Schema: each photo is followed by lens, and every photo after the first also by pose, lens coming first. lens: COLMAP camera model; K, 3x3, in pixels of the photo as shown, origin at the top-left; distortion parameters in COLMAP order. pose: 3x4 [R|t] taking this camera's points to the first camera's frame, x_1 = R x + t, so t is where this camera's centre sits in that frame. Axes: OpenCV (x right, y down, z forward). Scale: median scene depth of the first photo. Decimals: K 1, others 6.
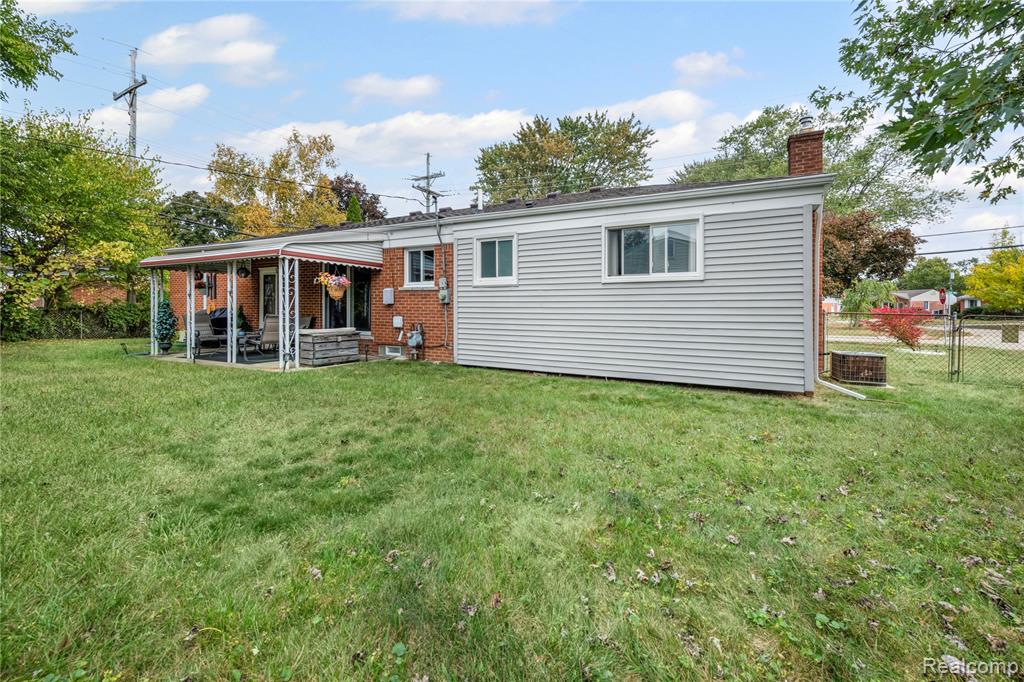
lens RADIAL K [[407.3, 0, 516.3], [0, 407.3, 312.7], [0, 0, 1]] dist [0.015445, -0.003079]
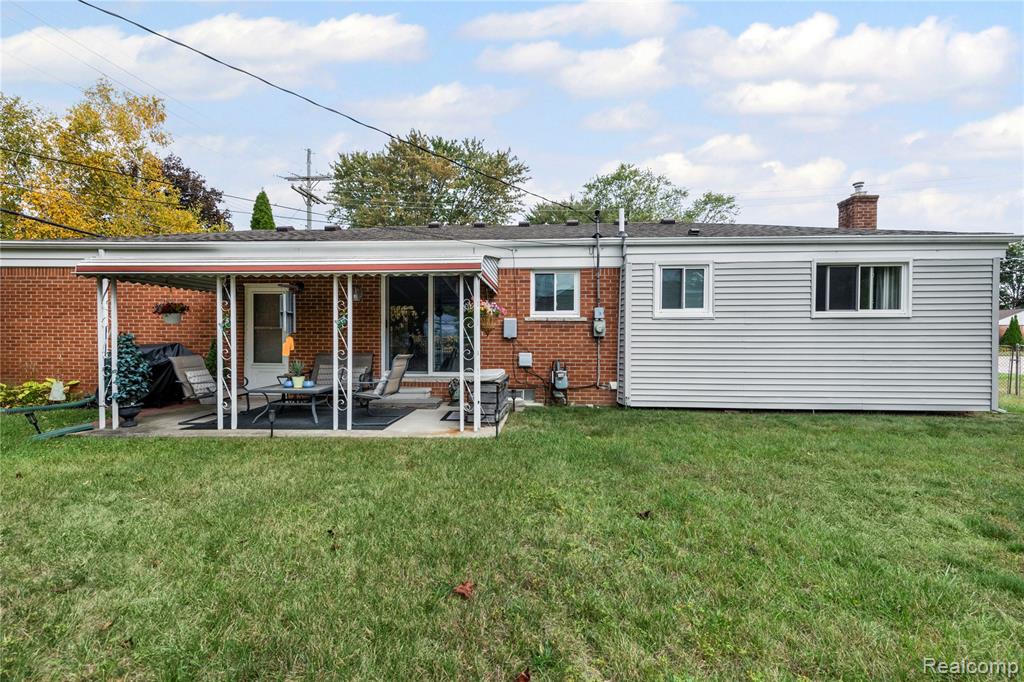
lens RADIAL K [[407.3, 0, 512.6], [0, 407.3, 341.7], [0, 0, 1]] dist [0.015445, -0.003079]
pose [[0.911794, -0.009820, 0.410530, -0.641689], [0.007664, 0.999947, 0.006899, -0.018880], [-0.410576, -0.003144, 0.911821, 0.269928]]
